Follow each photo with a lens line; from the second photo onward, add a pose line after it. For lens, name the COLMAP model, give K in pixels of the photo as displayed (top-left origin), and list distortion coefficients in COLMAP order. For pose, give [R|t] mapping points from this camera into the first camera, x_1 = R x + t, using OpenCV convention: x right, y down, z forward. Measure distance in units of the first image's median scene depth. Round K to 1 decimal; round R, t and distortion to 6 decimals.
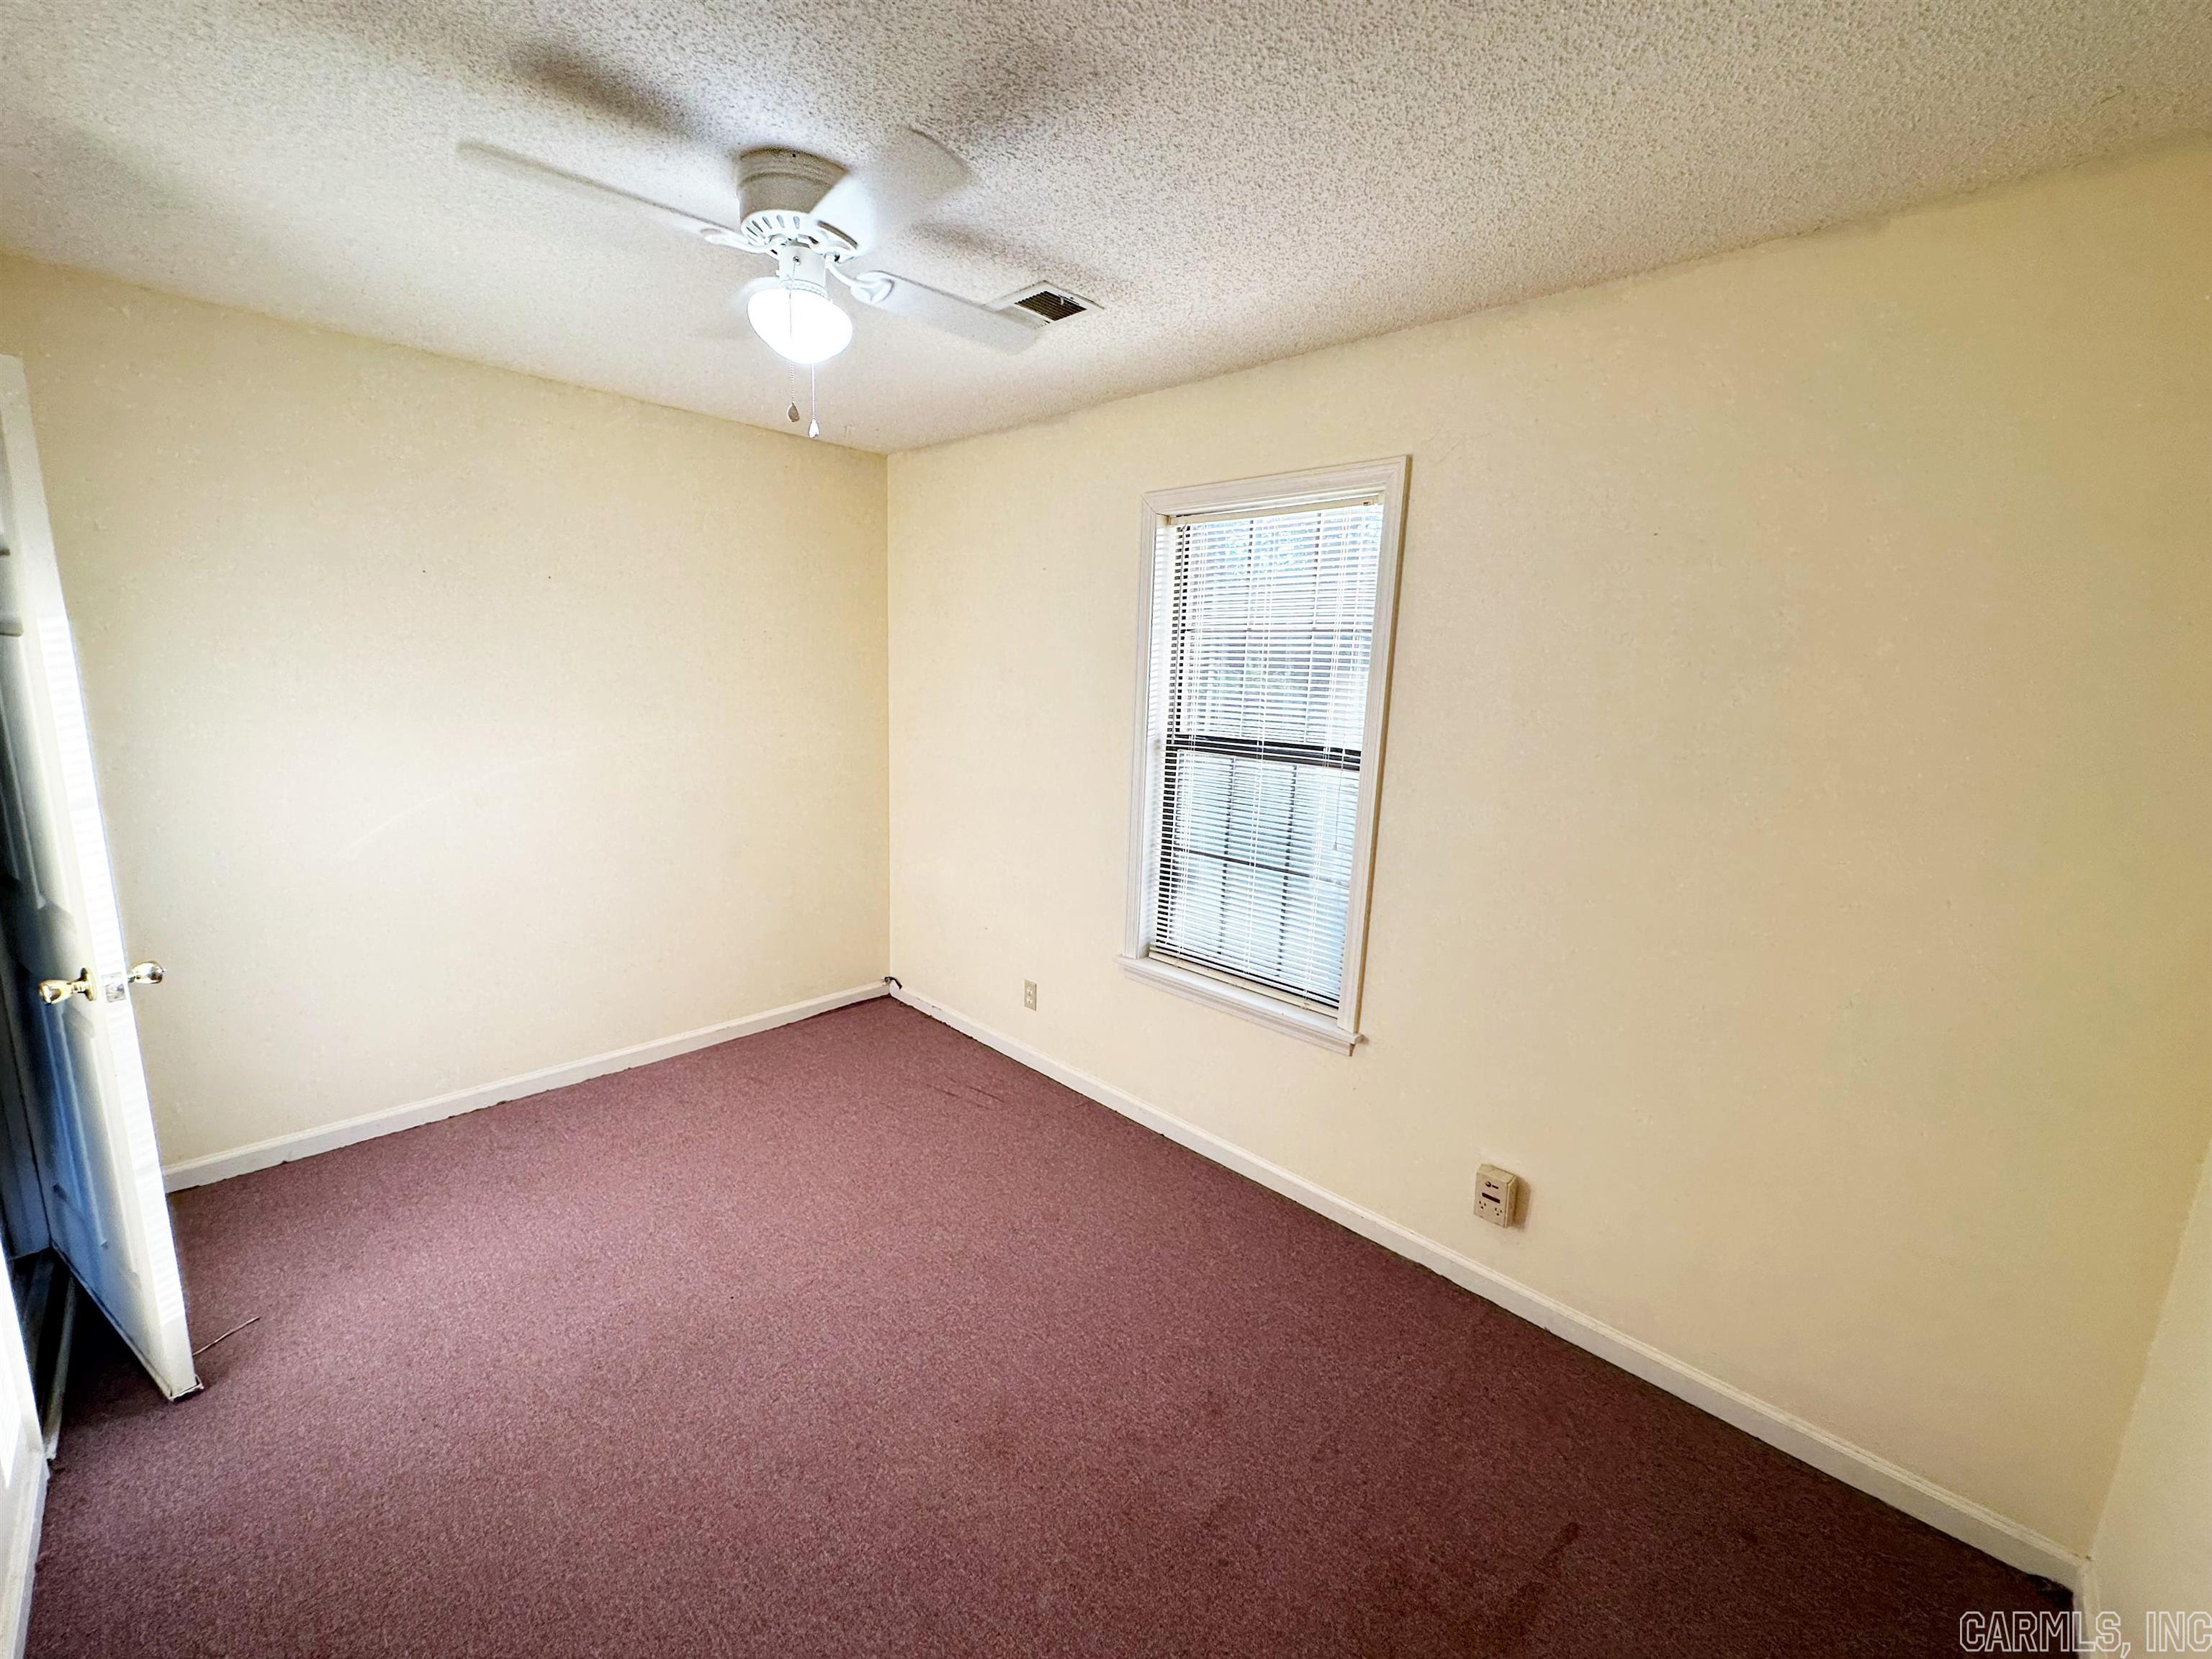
lens RADIAL K [[884.2, 0, 1106.1], [0, 884.2, 824.5], [0, 0, 1]] dist [-0.001974, -0.000375]
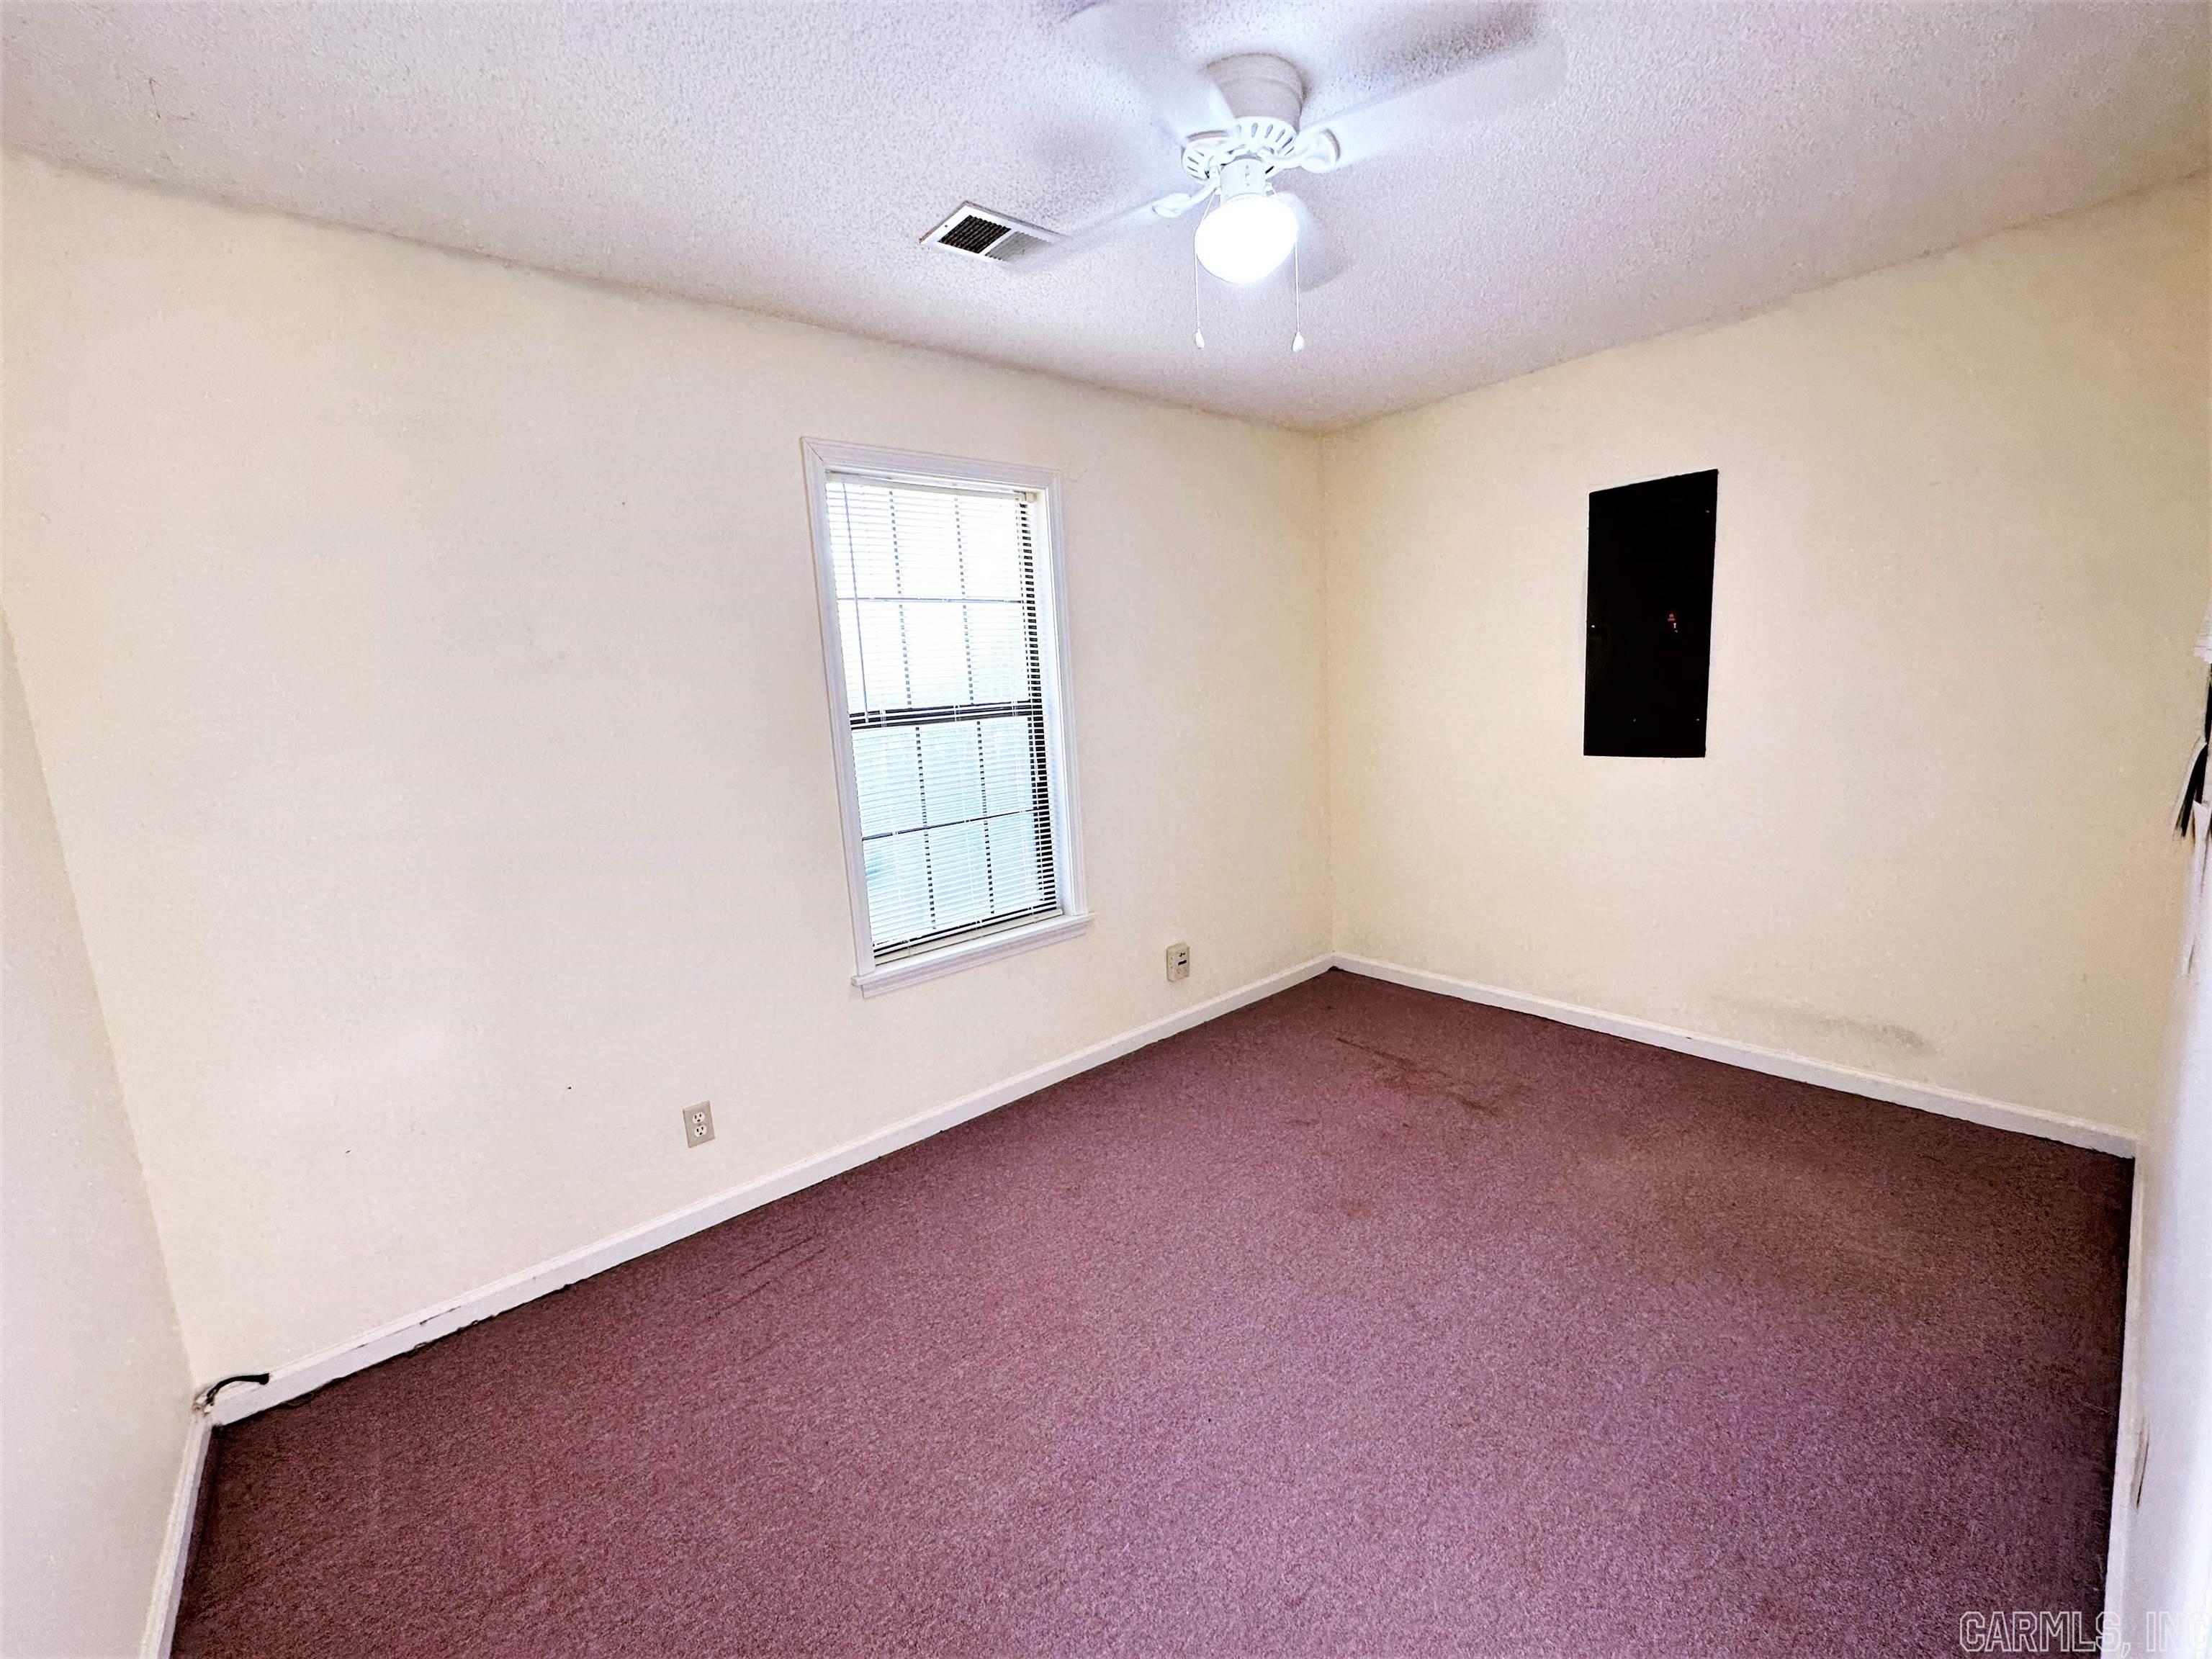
lens RADIAL K [[884.2, 0, 1104.9], [0, 884.2, 824.4], [0, 0, 1]] dist [-0.001974, -0.000375]
pose [[0.102823, -0.203702, 0.973618, -0.810386], [0.240762, 0.954798, 0.174337, -0.089963], [-0.965122, 0.216484, 0.147219, 0.645672]]
